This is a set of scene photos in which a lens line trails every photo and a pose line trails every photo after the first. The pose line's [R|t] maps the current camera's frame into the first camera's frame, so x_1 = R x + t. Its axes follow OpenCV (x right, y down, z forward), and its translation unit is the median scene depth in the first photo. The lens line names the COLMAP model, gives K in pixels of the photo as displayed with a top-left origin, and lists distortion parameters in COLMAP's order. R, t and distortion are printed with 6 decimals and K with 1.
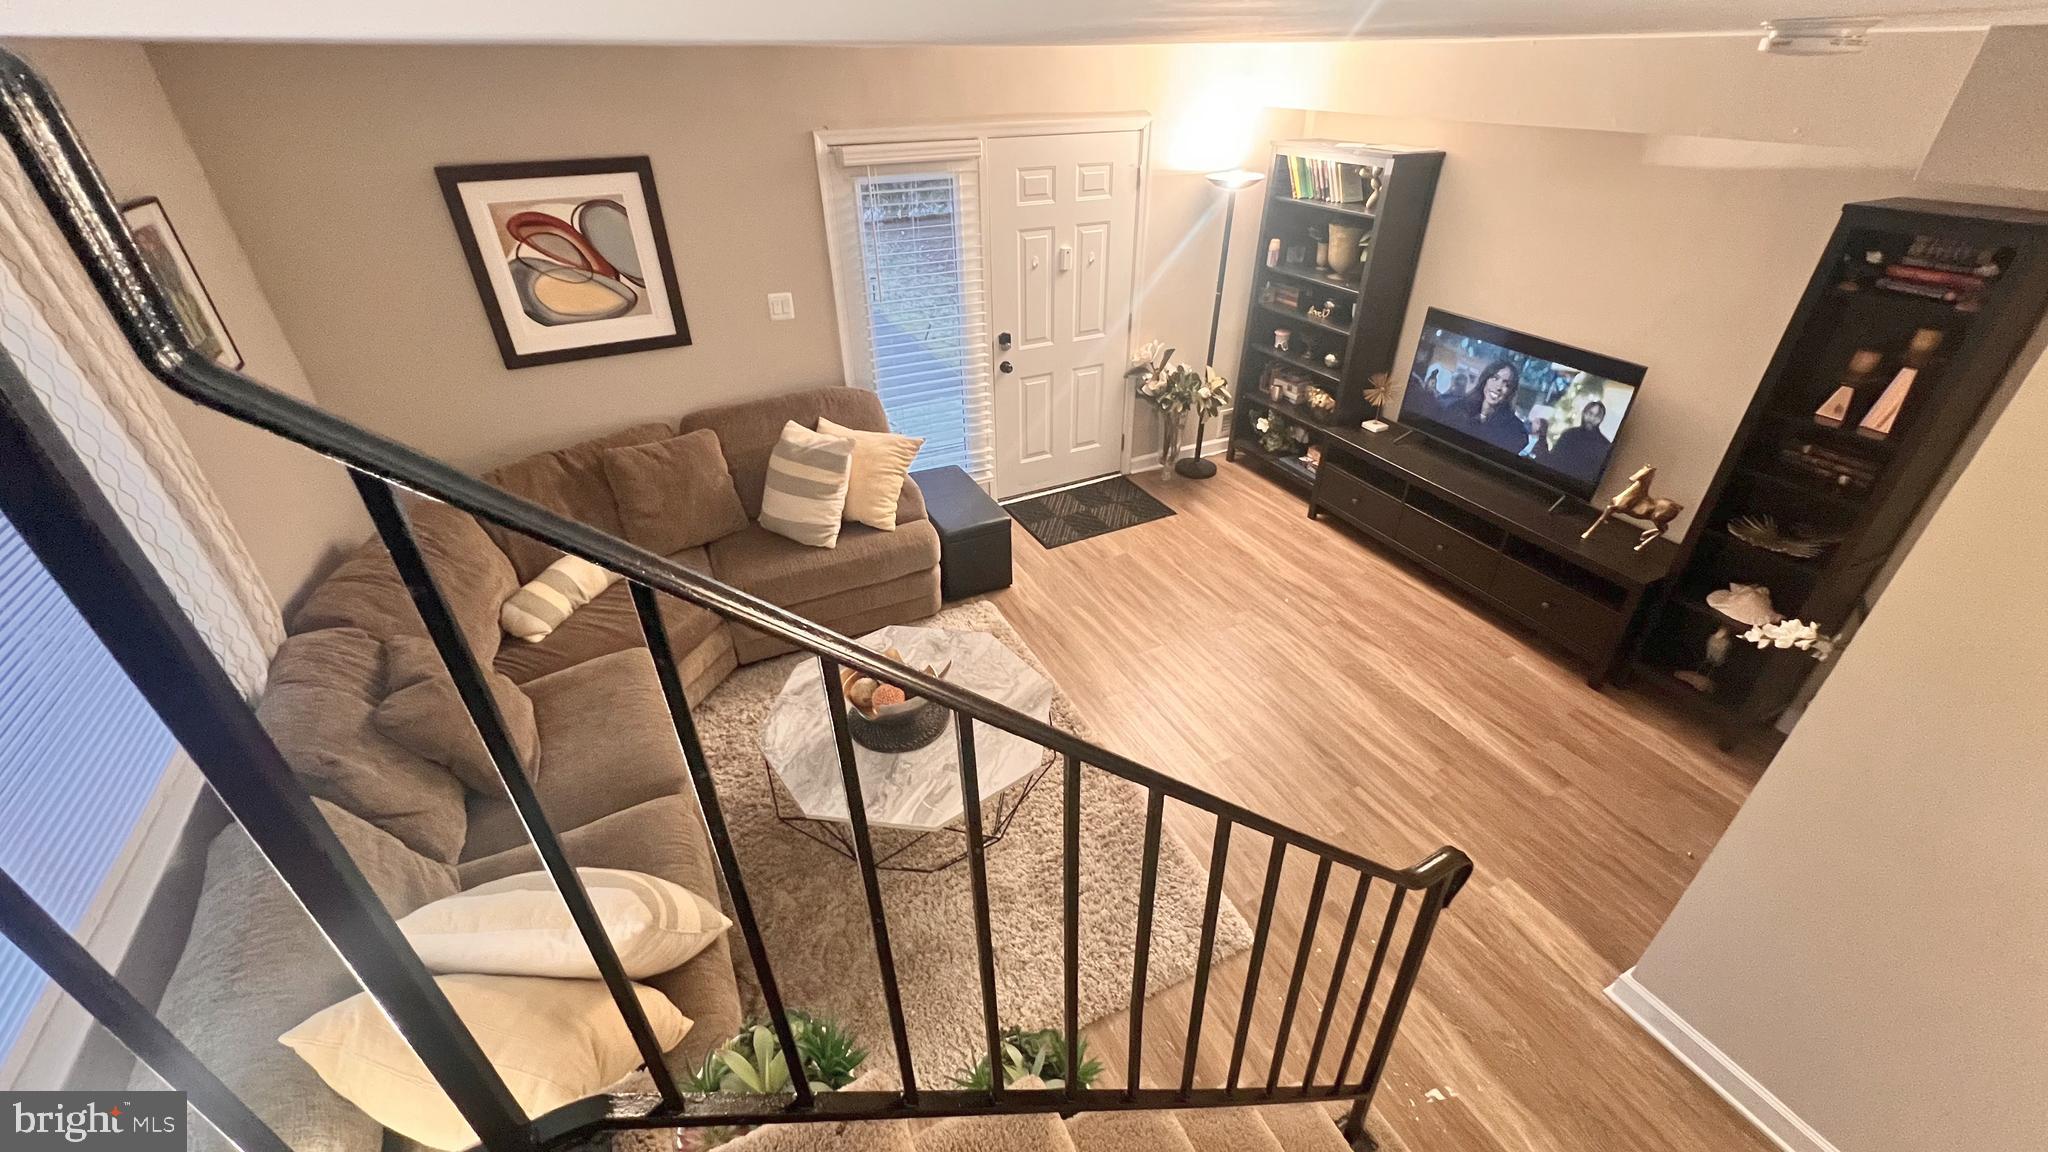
lens RADIAL K [[815.2, 0, 1023.0], [0, 815.2, 577.8], [0, 0, 1]] dist [-0.000987, 0.000614]
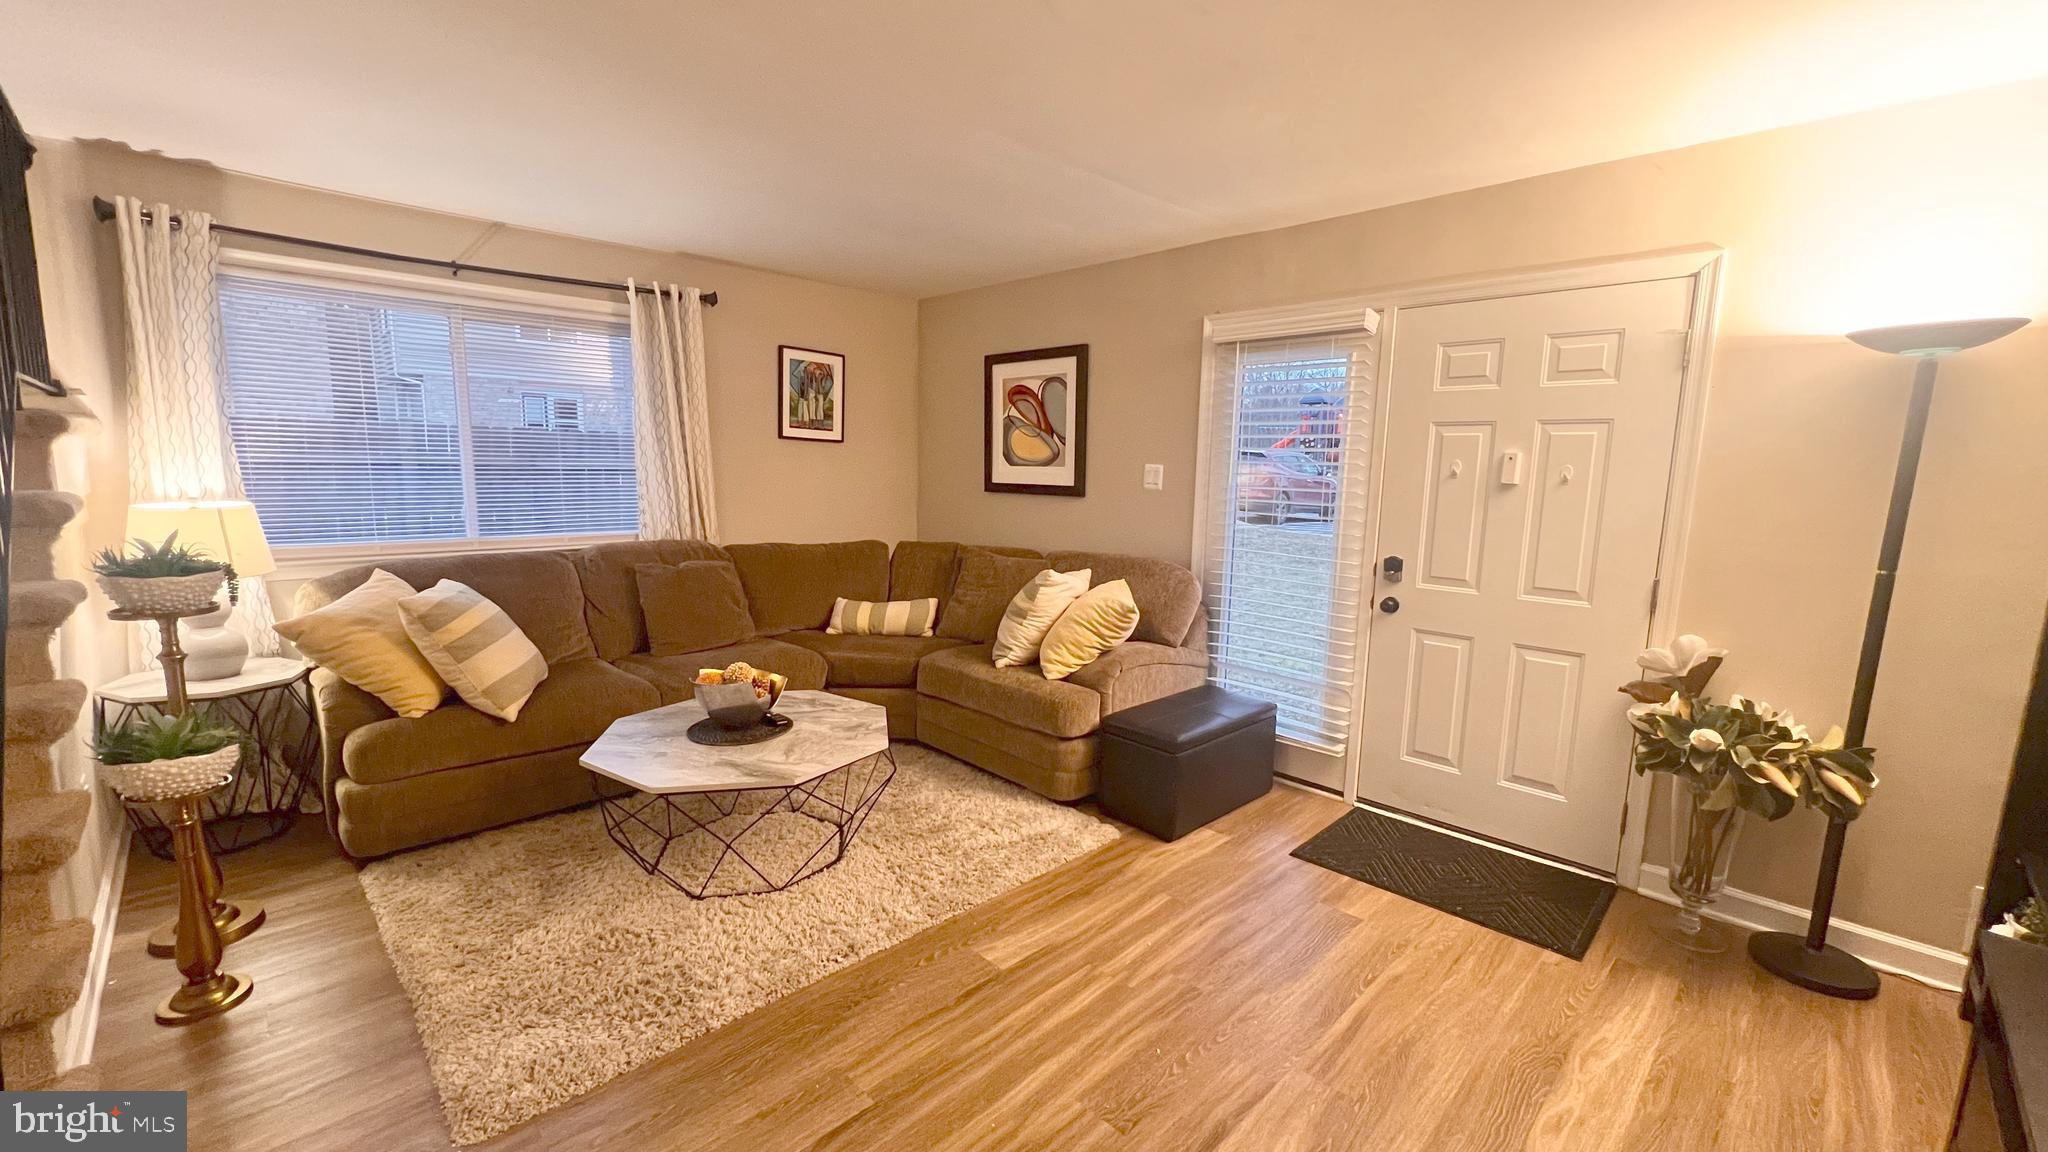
lens RADIAL K [[815.2, 0, 1022.5], [0, 815.2, 578.4], [0, 0, 1]] dist [-0.000987, 0.000614]
pose [[0.315848, 0.148270, -0.937153, 0.704895], [-0.530254, 0.846657, -0.044759, -0.104251], [0.786811, 0.511066, 0.346036, 0.655353]]
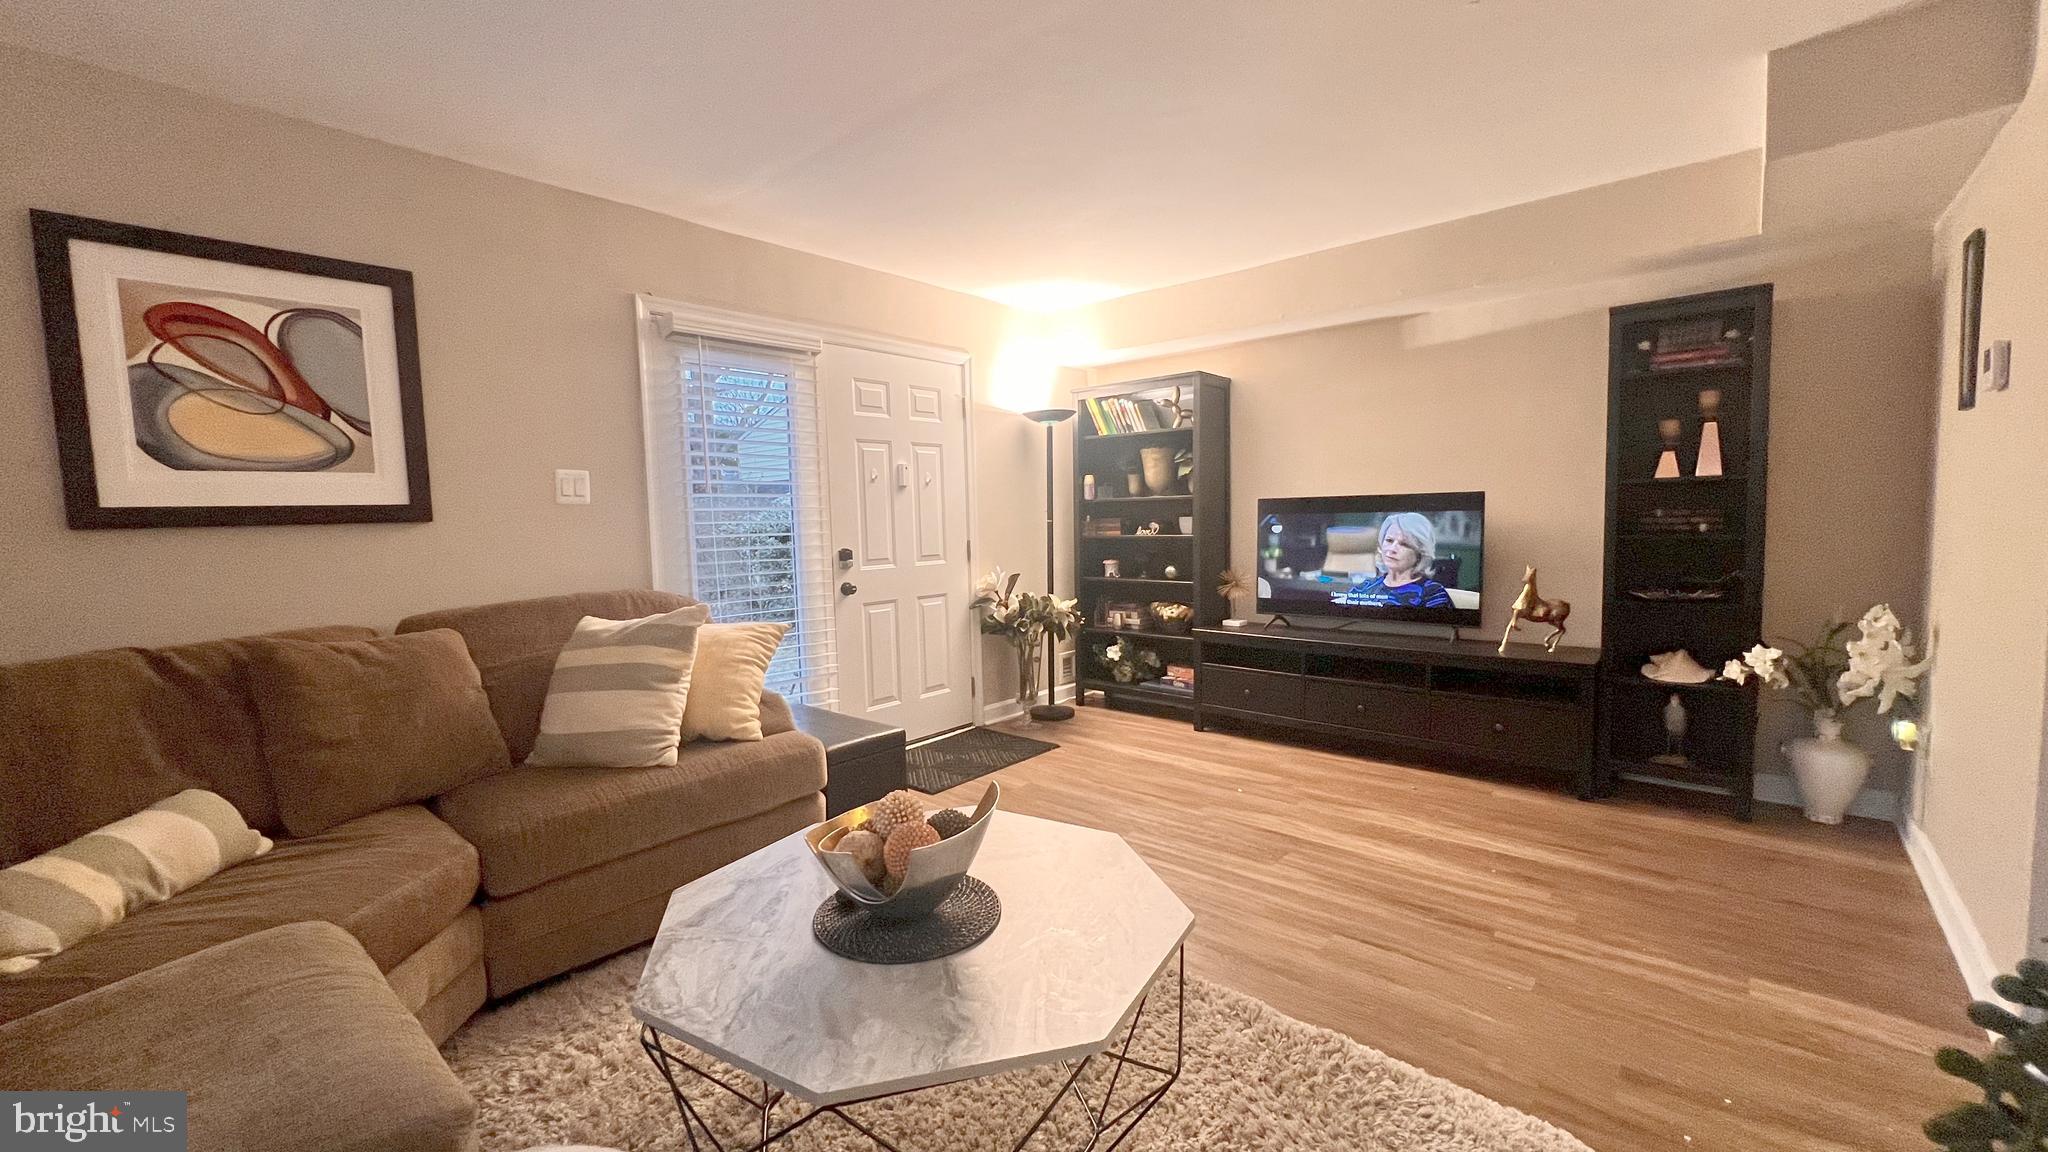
lens RADIAL K [[815.2, 0, 1023.1], [0, 815.2, 579.6], [0, 0, 1]] dist [-0.000987, 0.000614]
pose [[0.927496, -0.044889, 0.371127, -0.217540], [0.215543, 0.875345, -0.432796, 0.180466], [-0.305437, 0.481411, 0.821555, 0.327858]]
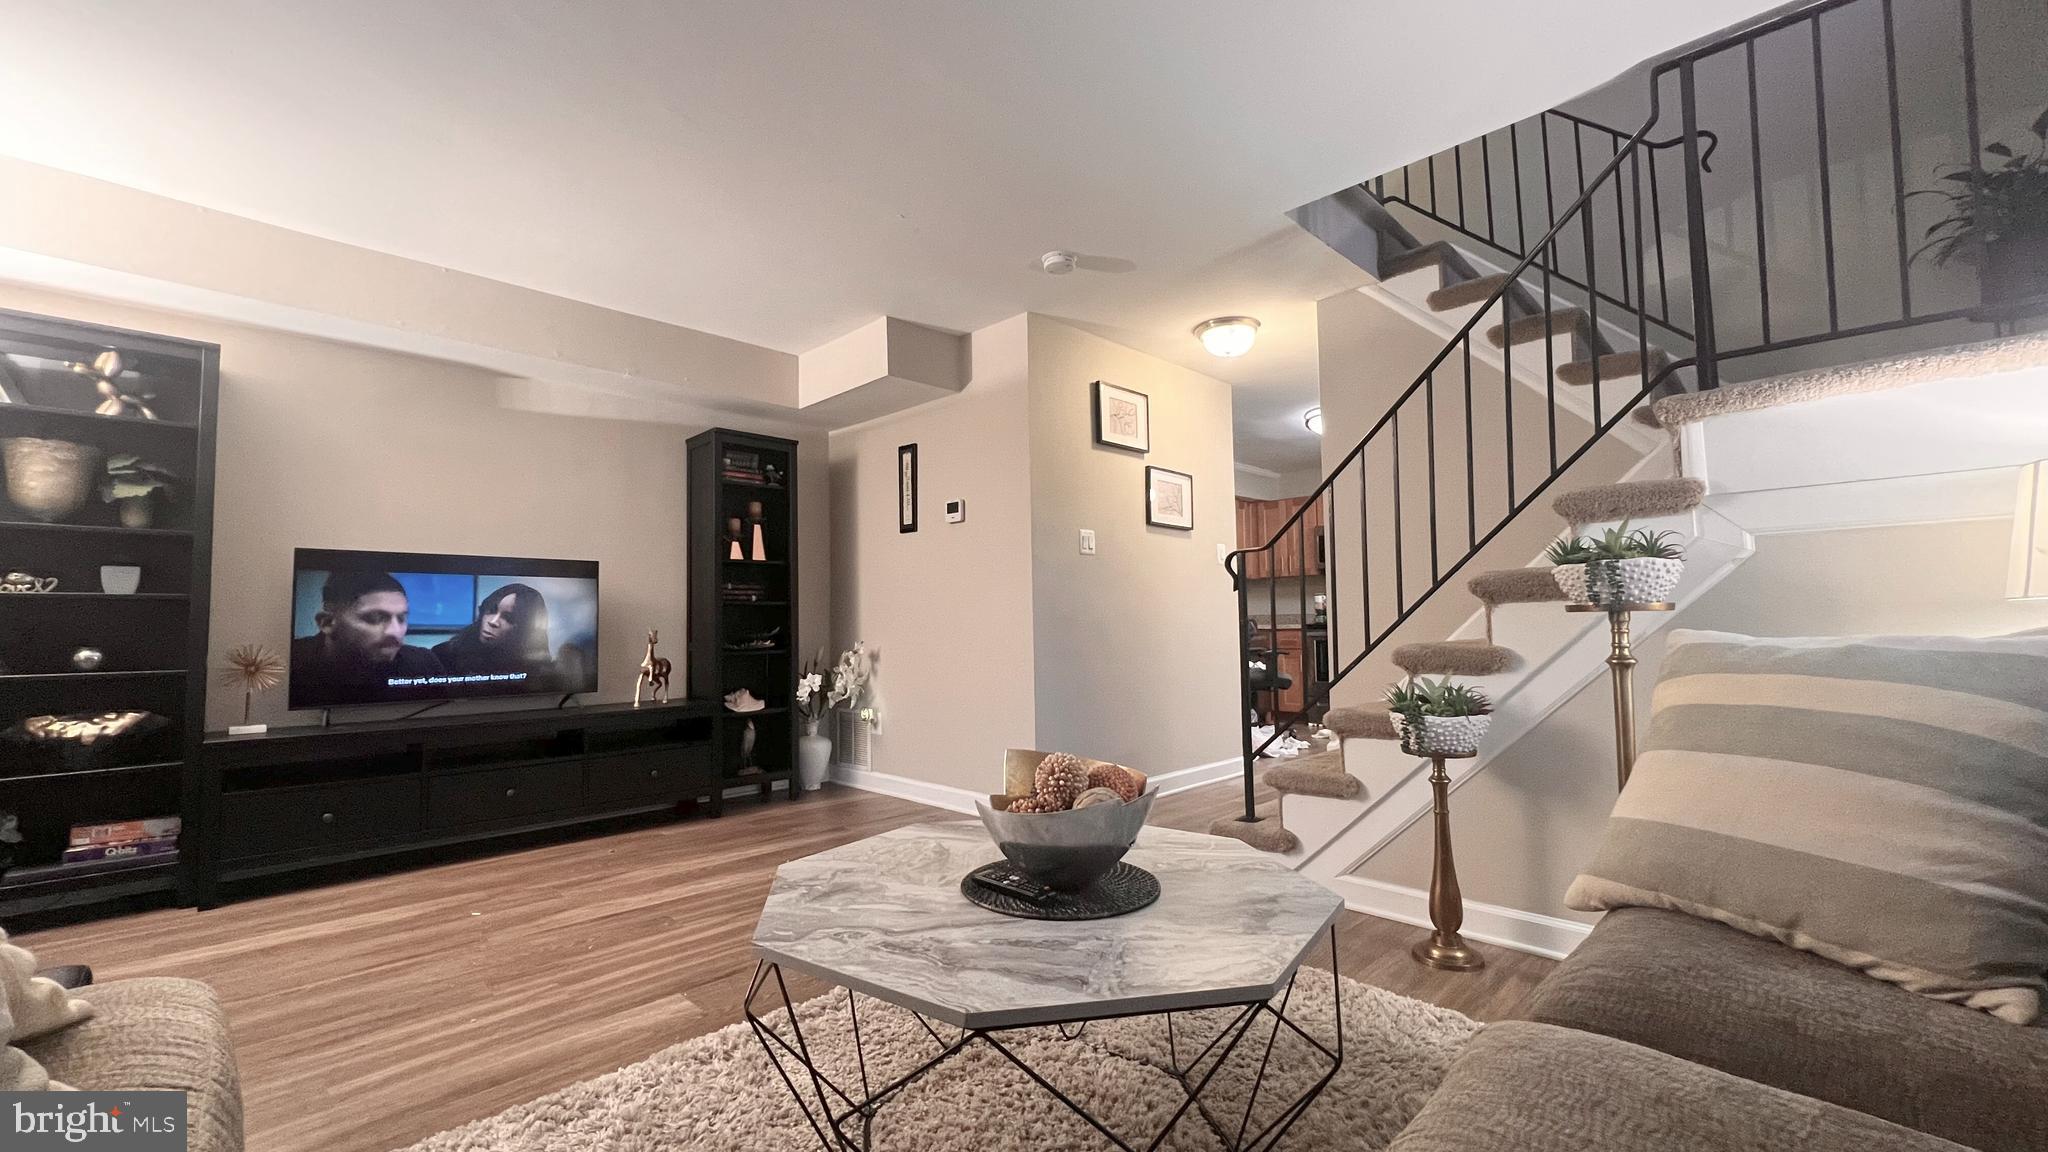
lens RADIAL K [[815.2, 0, 1024.4], [0, 815.2, 582.4], [0, 0, 1]] dist [-0.000987, 0.000614]
pose [[-0.321624, 0.060898, 0.944907, -0.511523], [0.521852, 0.844089, 0.123226, -0.054508], [-0.790081, 0.532734, -0.303259, 0.849031]]
